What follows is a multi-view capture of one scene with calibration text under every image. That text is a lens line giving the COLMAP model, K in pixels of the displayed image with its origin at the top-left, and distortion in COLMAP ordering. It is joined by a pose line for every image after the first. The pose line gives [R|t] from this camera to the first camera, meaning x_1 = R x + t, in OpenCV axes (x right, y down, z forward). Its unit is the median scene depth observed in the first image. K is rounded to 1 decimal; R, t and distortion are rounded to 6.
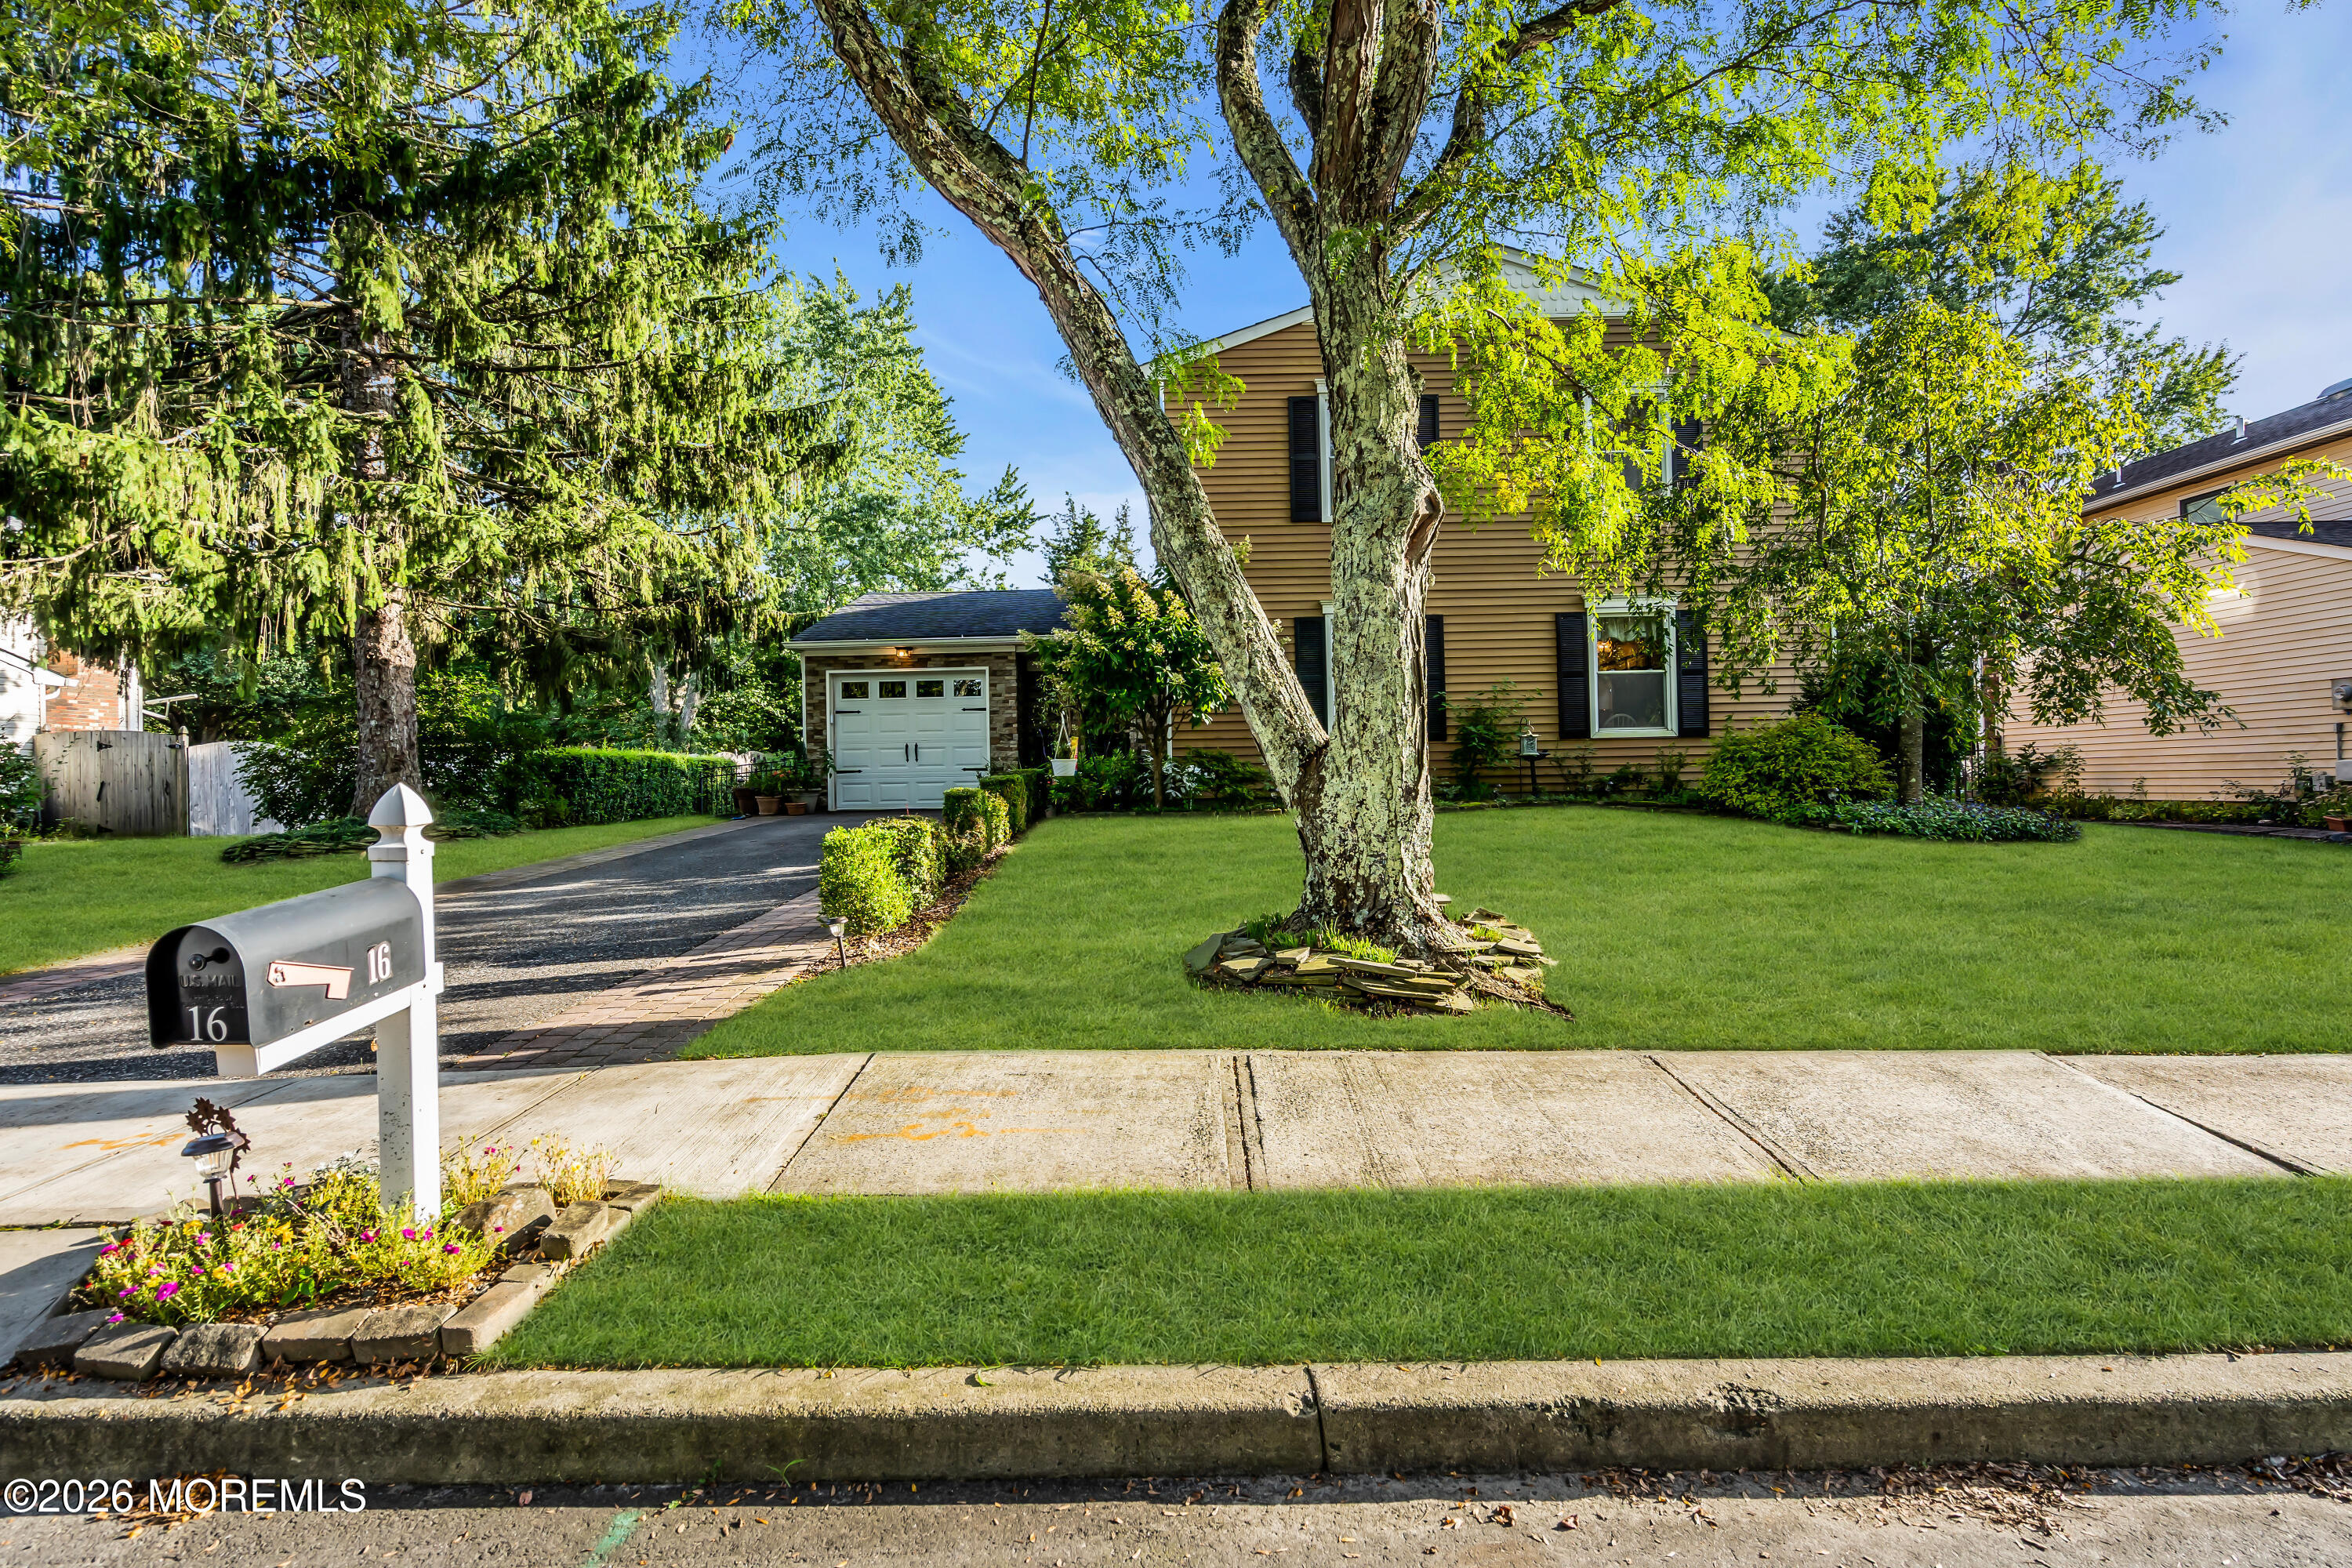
lens RADIAL K [[1100.4, 0, 1177.5], [0, 1100.4, 776.3], [0, 0, 1]] dist [0.018806, 0.000063]
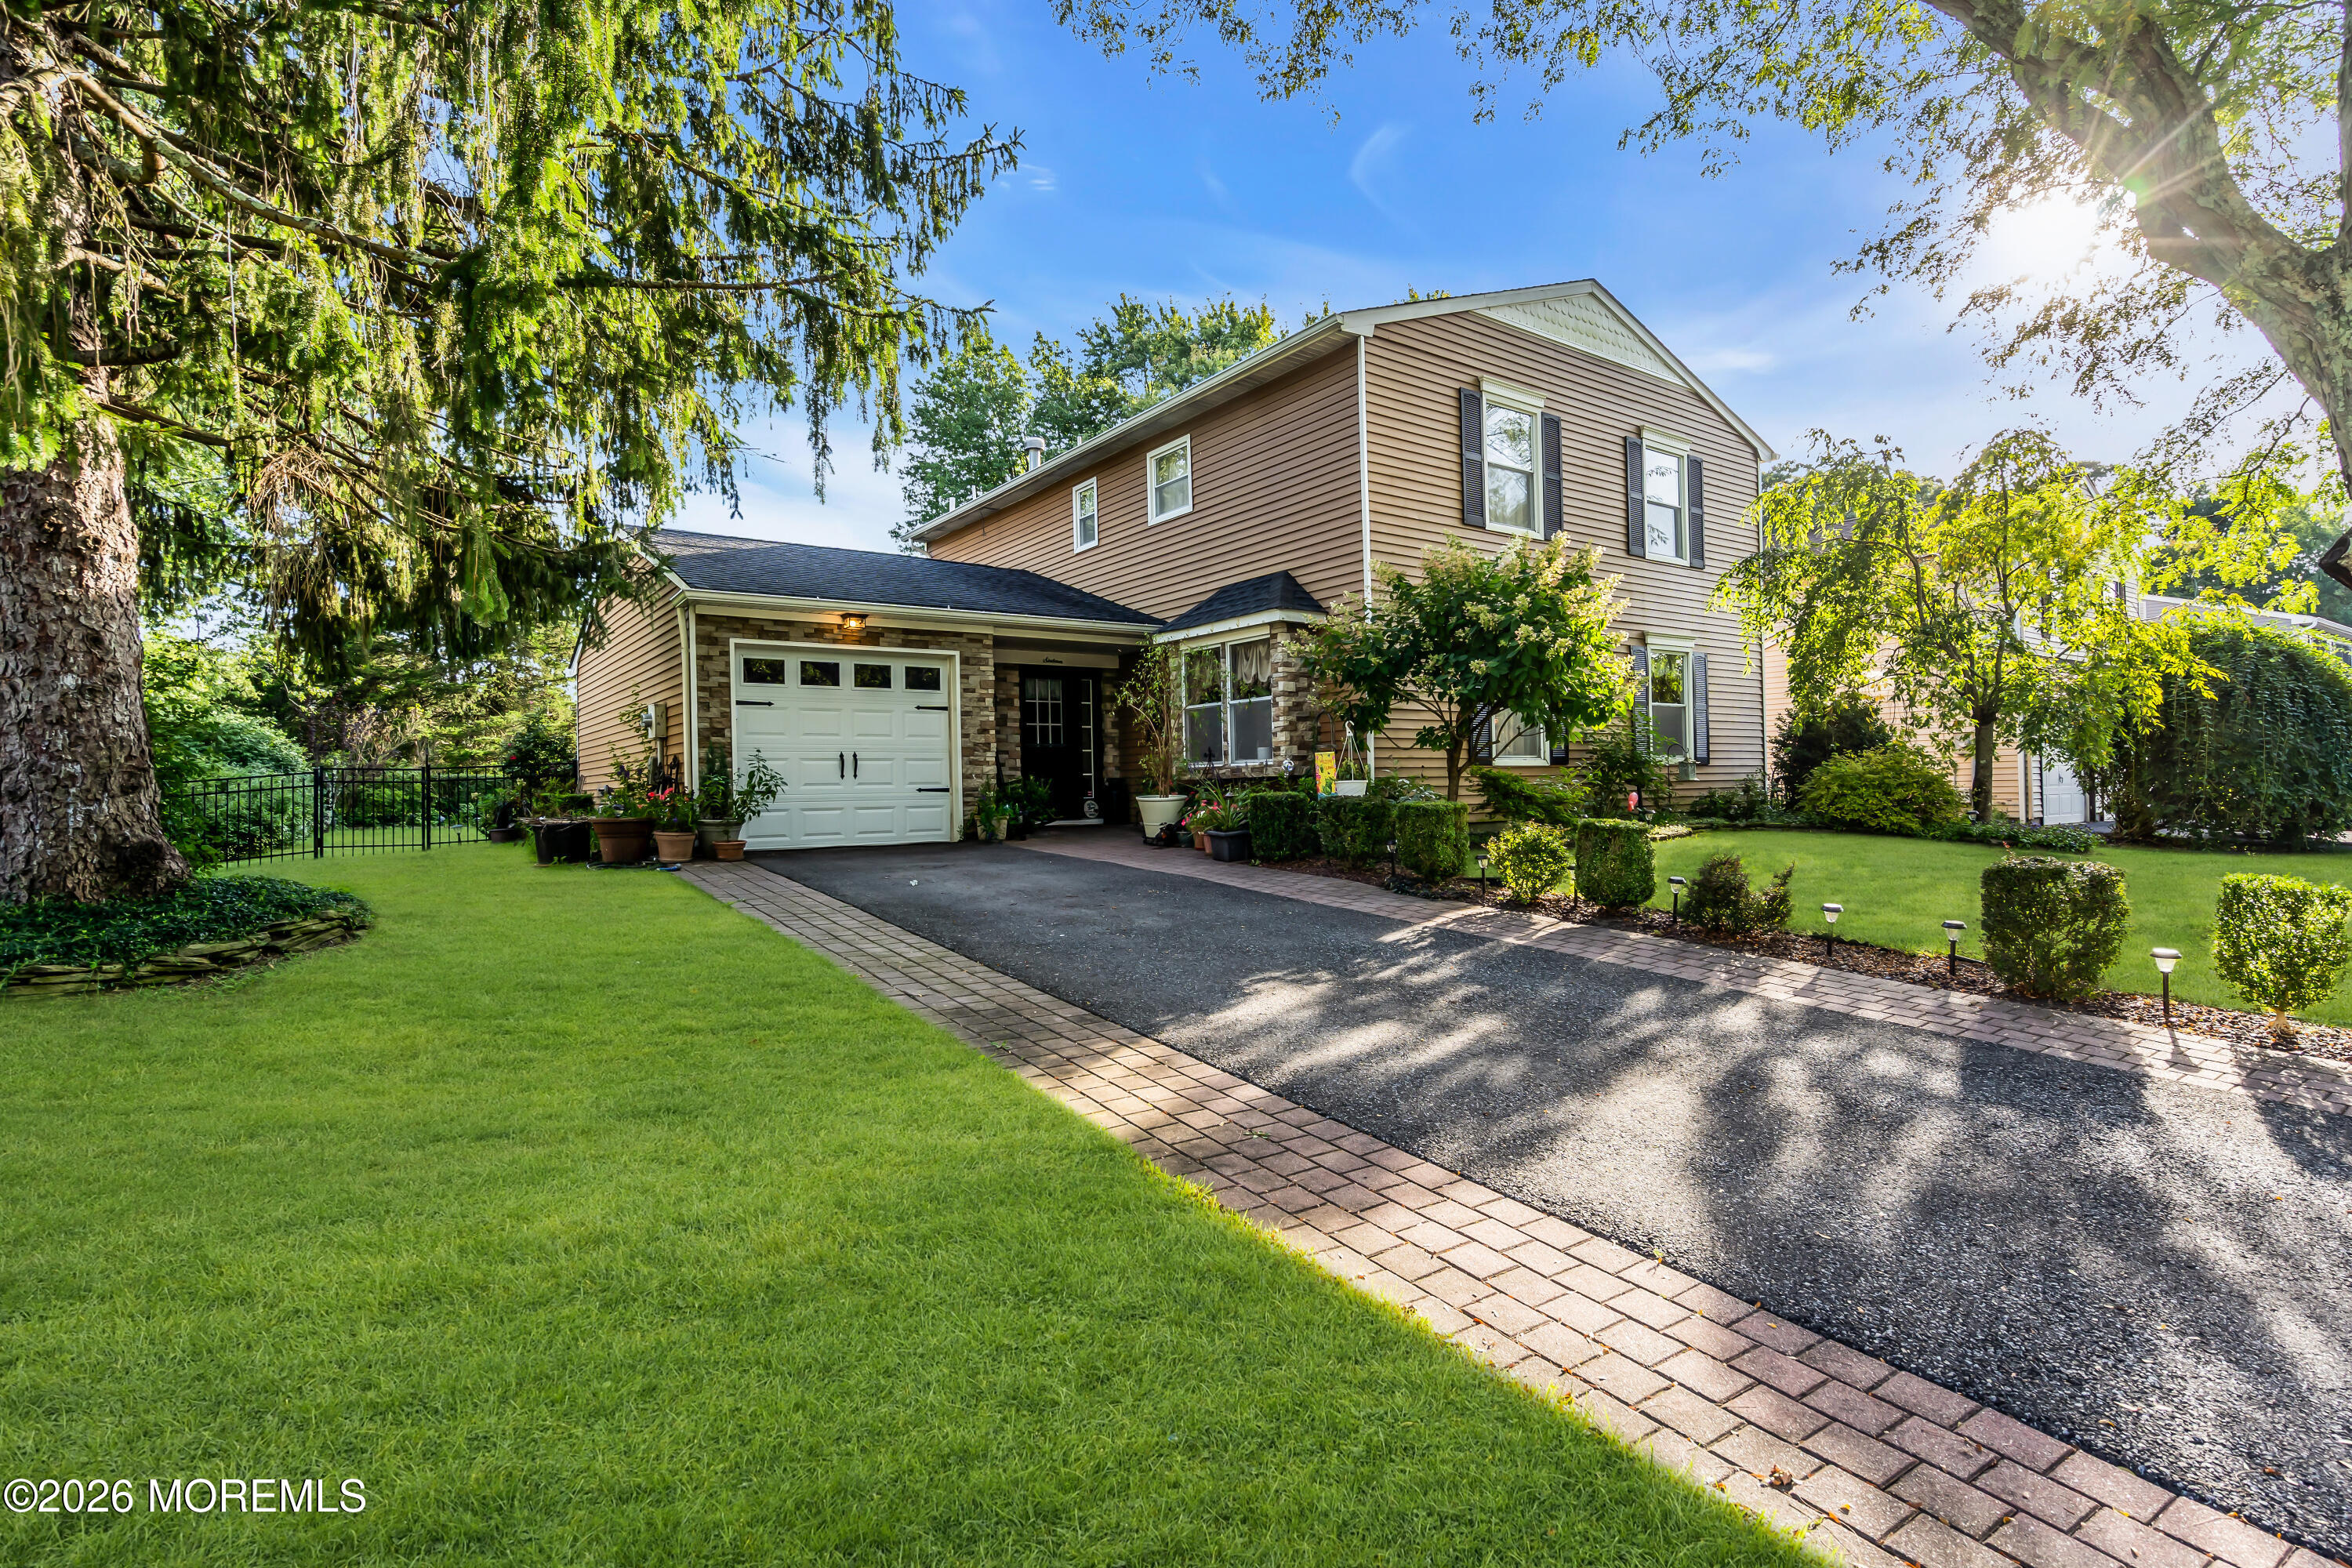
lens RADIAL K [[1100.4, 0, 1177.5], [0, 1100.4, 776.3], [0, 0, 1]] dist [0.018806, 0.000063]
pose [[0.805275, 0.009041, 0.592832, -0.665229], [-0.000128, 0.999886, -0.015075, -0.006100], [-0.592901, 0.012063, 0.805185, 0.429523]]
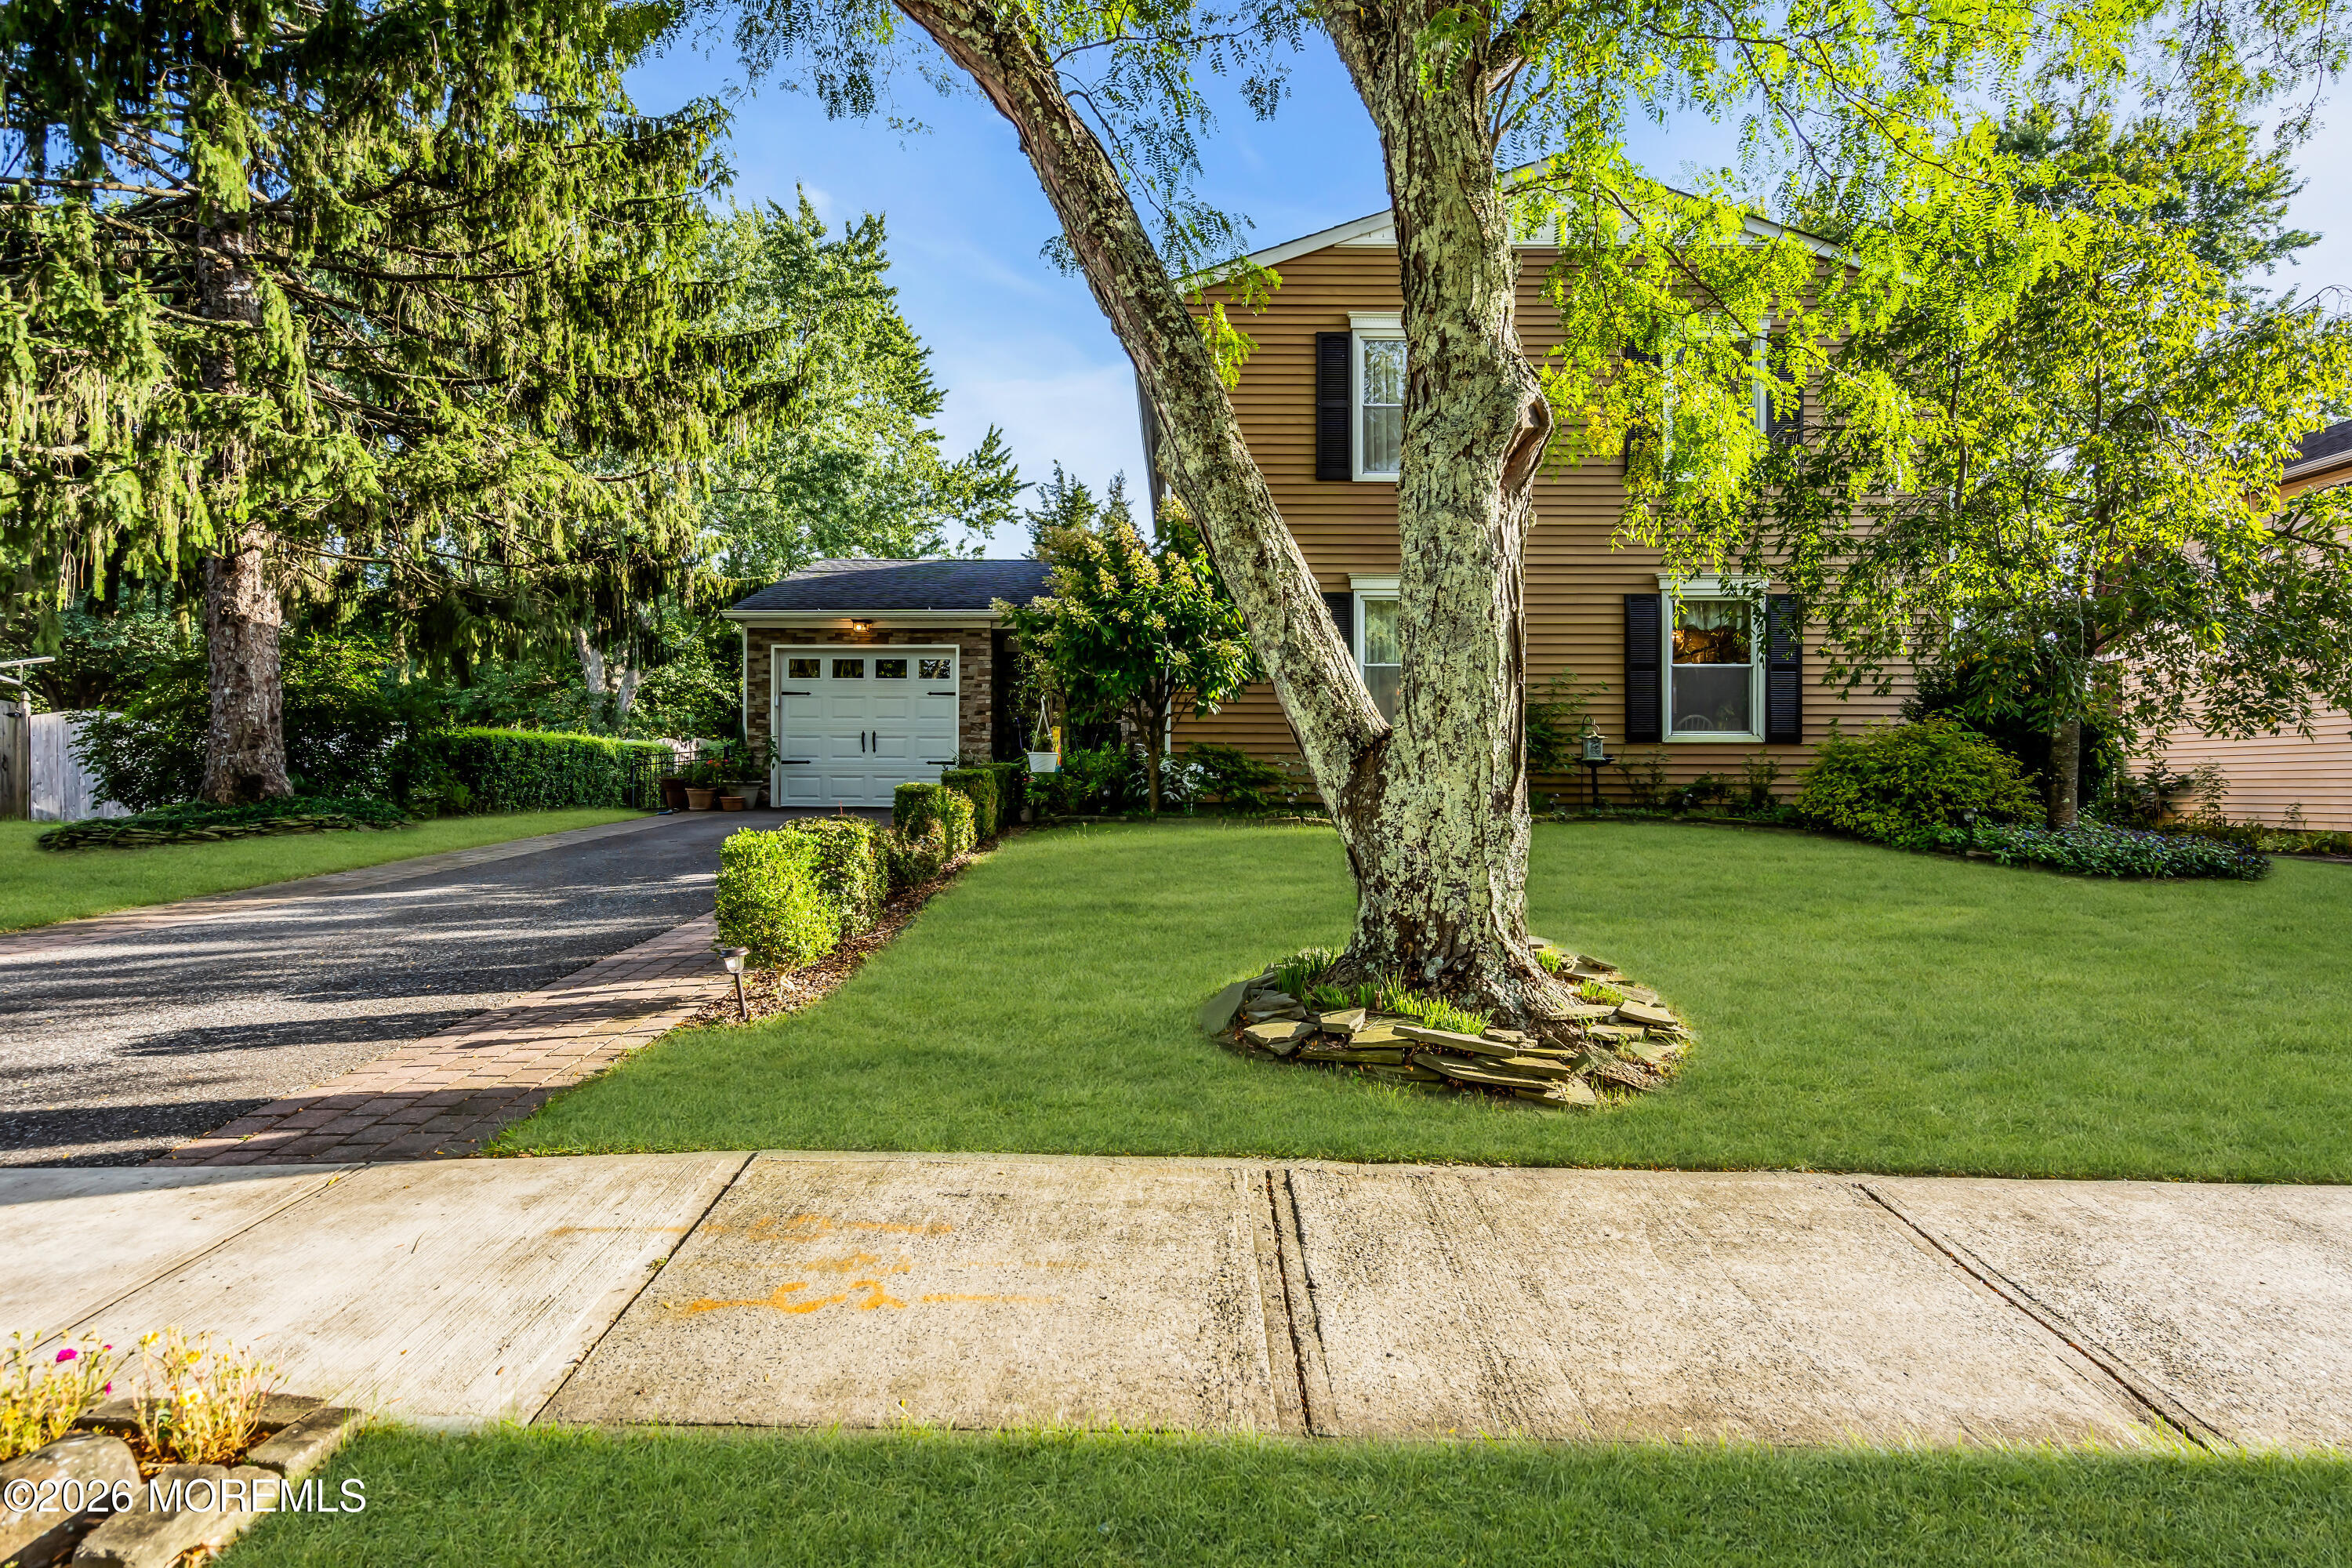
lens RADIAL K [[1187.8, 0, 1170.9], [0, 1187.8, 791.1], [0, 0, 1]] dist [0.024190, 0.000441]
pose [[0.999733, 0.022984, 0.002213, -0.005934], [-0.023007, 0.999674, 0.011090, 0.001850], [-0.001958, -0.011138, 0.999936, 0.084852]]
